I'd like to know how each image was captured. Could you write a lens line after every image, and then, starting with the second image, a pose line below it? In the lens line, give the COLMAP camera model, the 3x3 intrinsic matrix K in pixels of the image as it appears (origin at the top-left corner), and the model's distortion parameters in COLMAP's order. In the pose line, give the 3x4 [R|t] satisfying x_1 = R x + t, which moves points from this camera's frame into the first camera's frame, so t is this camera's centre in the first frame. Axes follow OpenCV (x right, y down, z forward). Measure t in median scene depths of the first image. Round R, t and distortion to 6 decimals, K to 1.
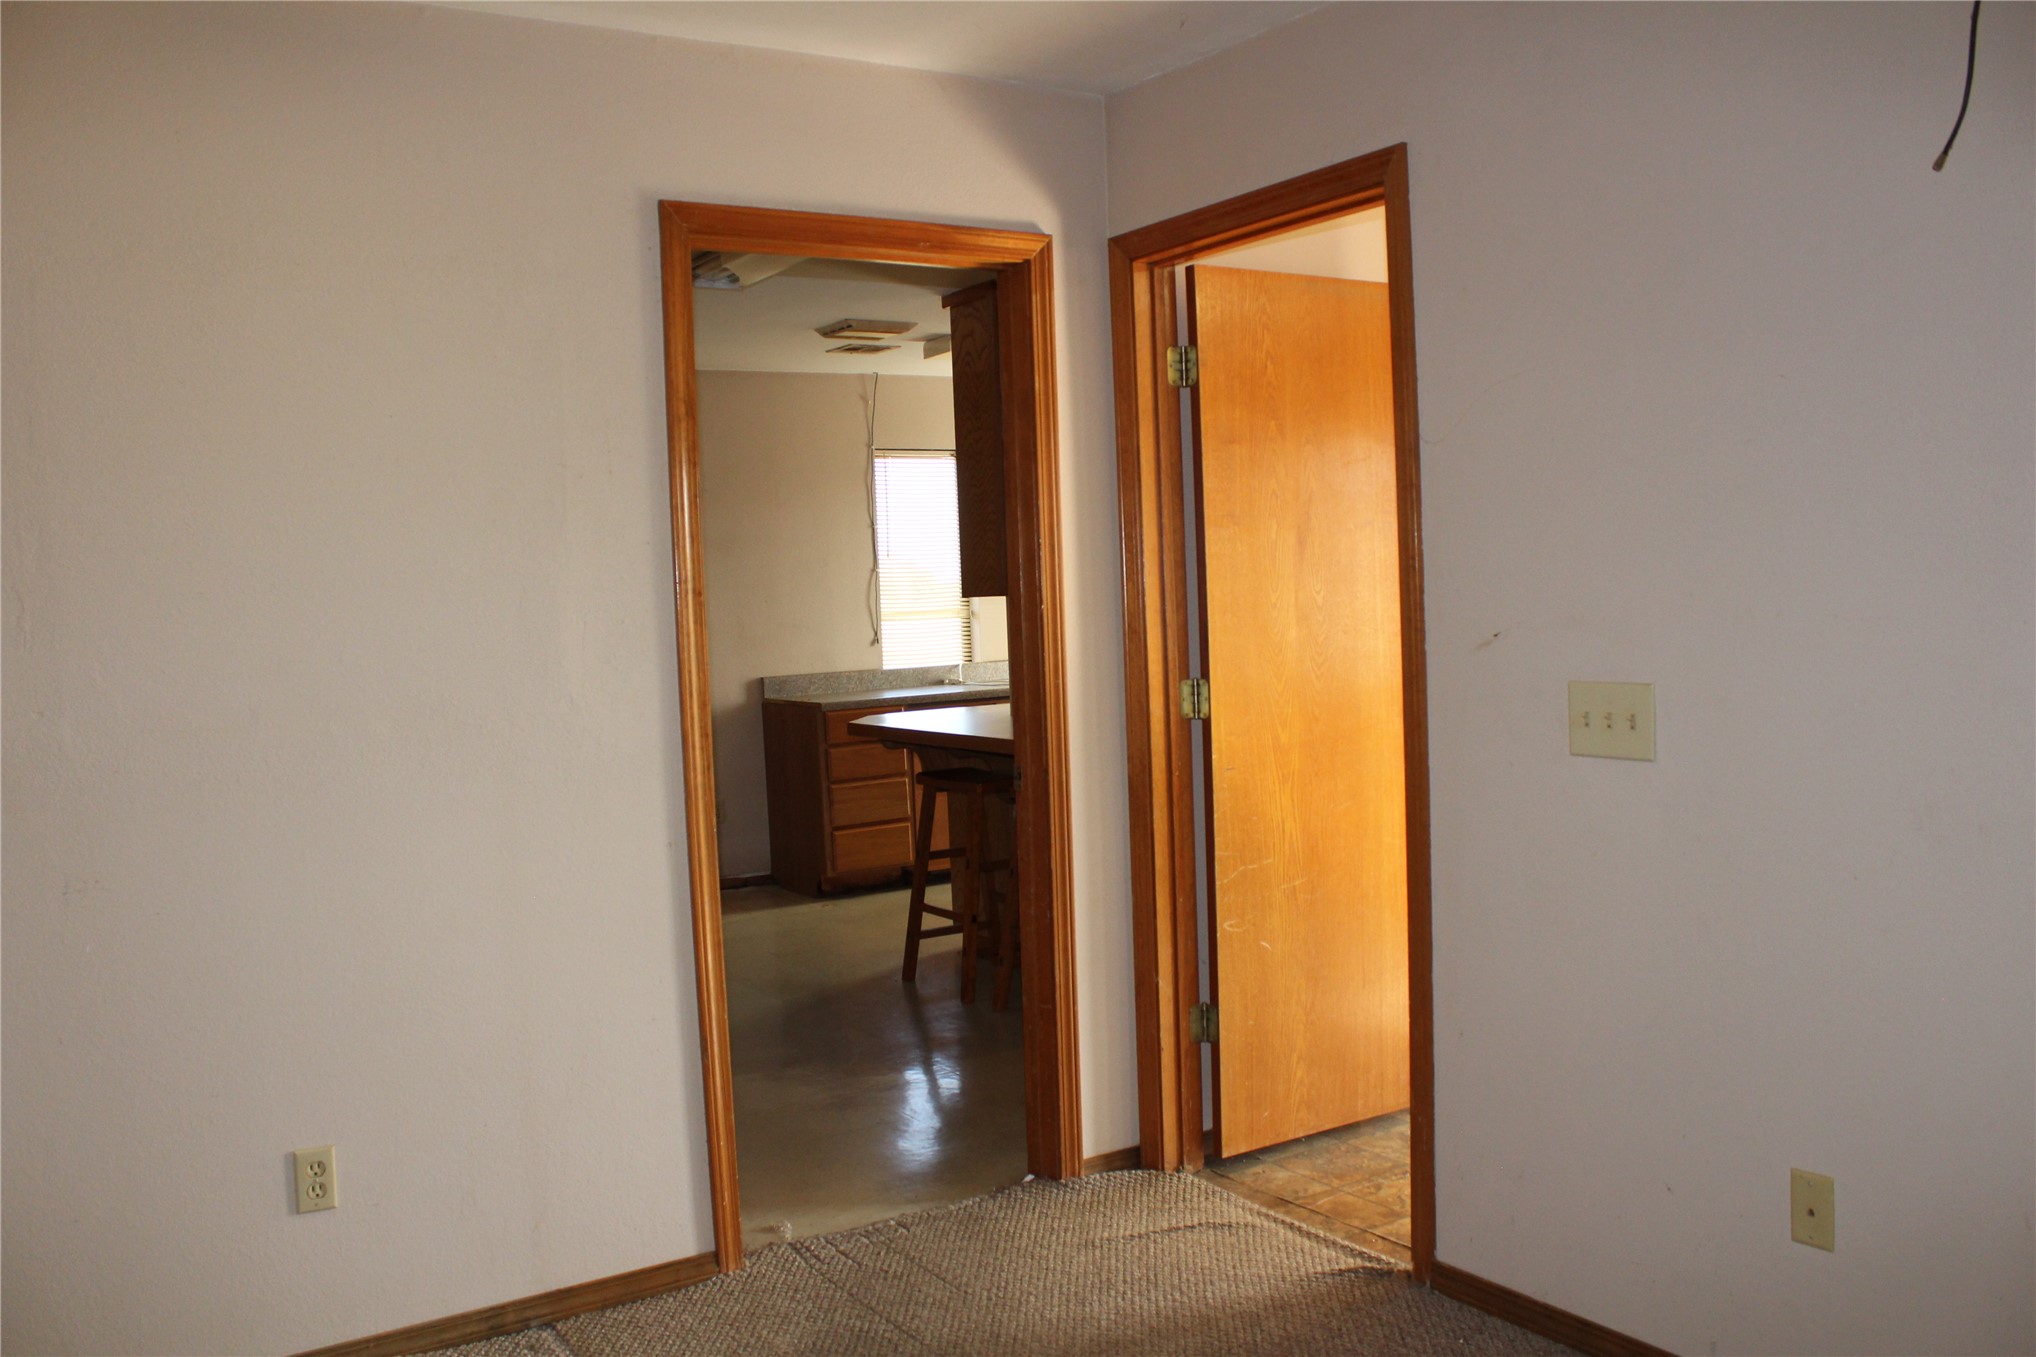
lens RADIAL K [[1717.6, 0, 1013.0], [0, 1717.6, 671.4], [0, 0, 1]] dist [-0.124807, 0.055726]
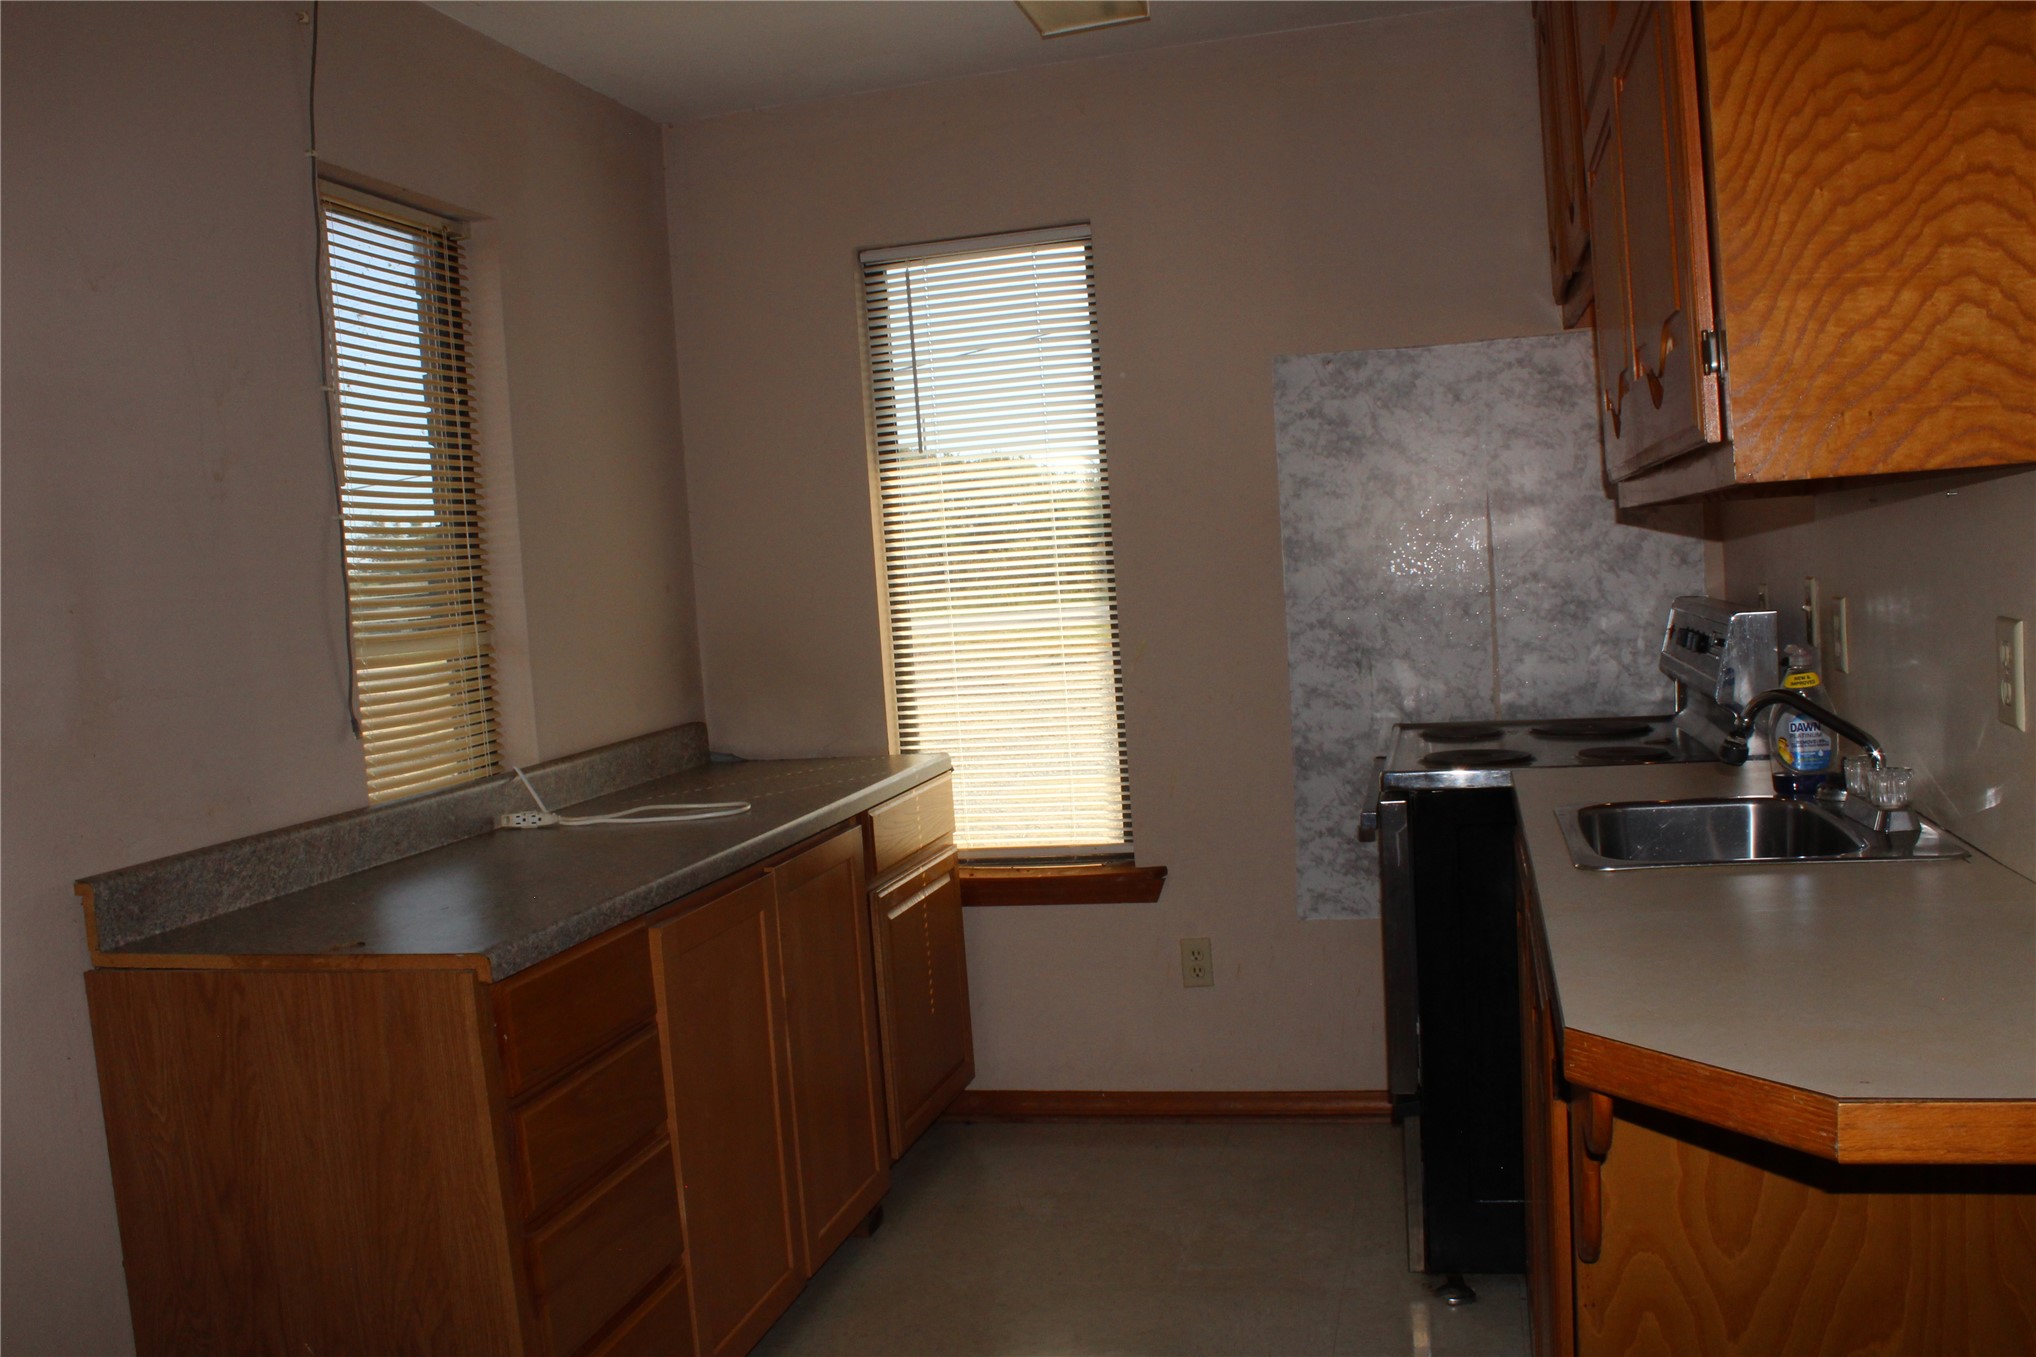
lens RADIAL K [[1717.6, 0, 1013.9], [0, 1717.6, 674.0], [0, 0, 1]] dist [-0.124807, 0.055726]
pose [[0.740710, -0.056426, 0.669451, -0.219555], [0.077779, 0.996969, -0.002027, -0.018167], [-0.667307, 0.053570, 0.742853, 0.711764]]
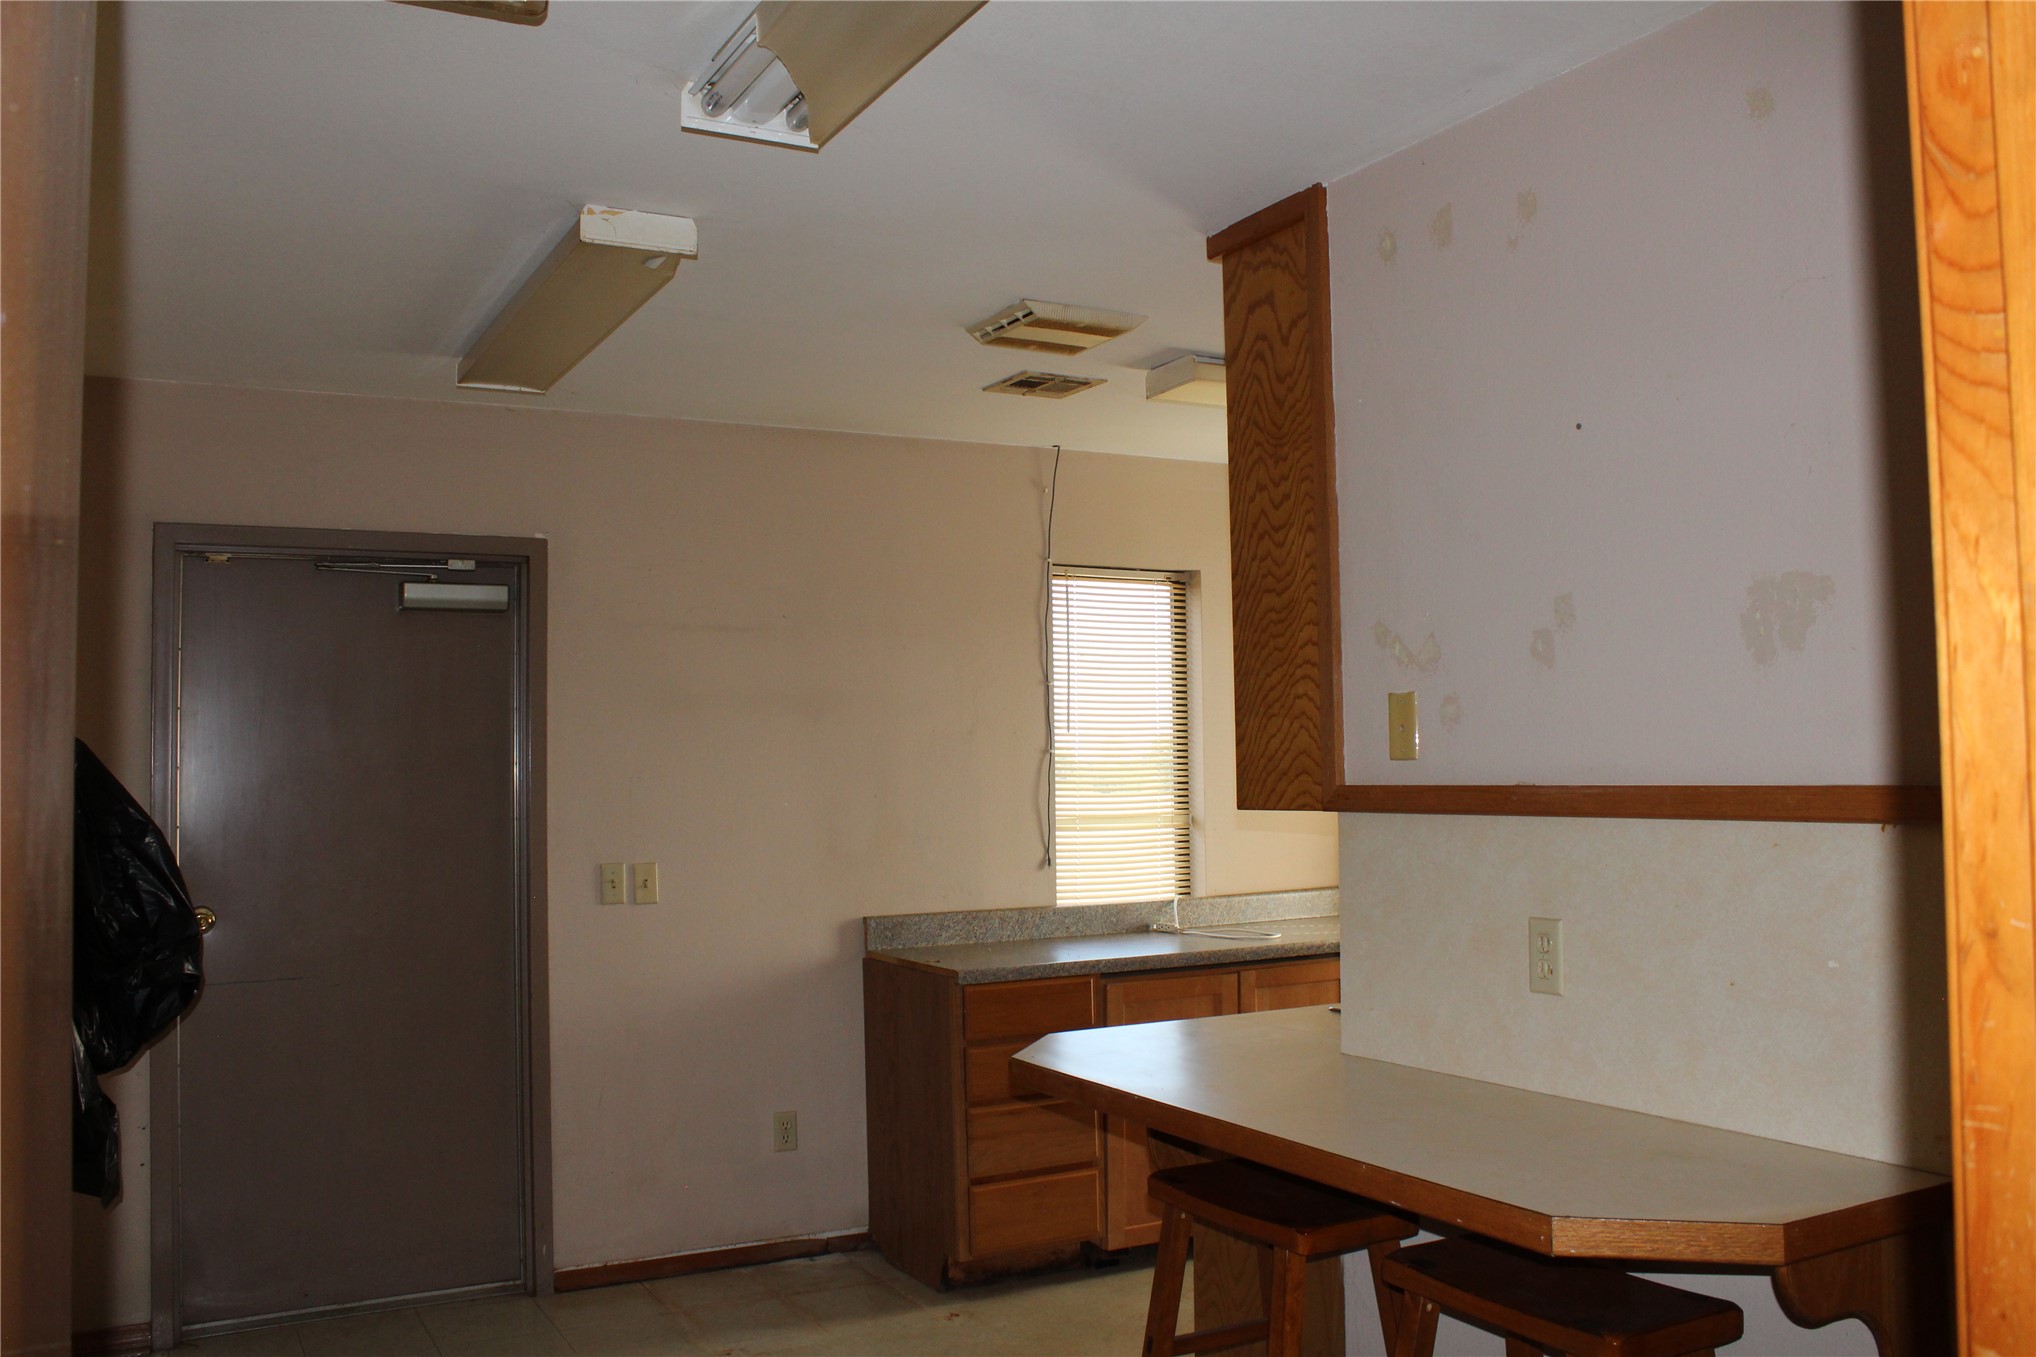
lens RADIAL K [[1717.6, 0, 1016.2], [0, 1717.6, 683.2], [0, 0, 1]] dist [-0.124807, 0.055726]
pose [[0.996447, 0.021791, -0.081355, -0.043468], [-0.029709, 0.994800, -0.097423, -0.022733], [0.078809, 0.099494, 0.991912, 0.383747]]
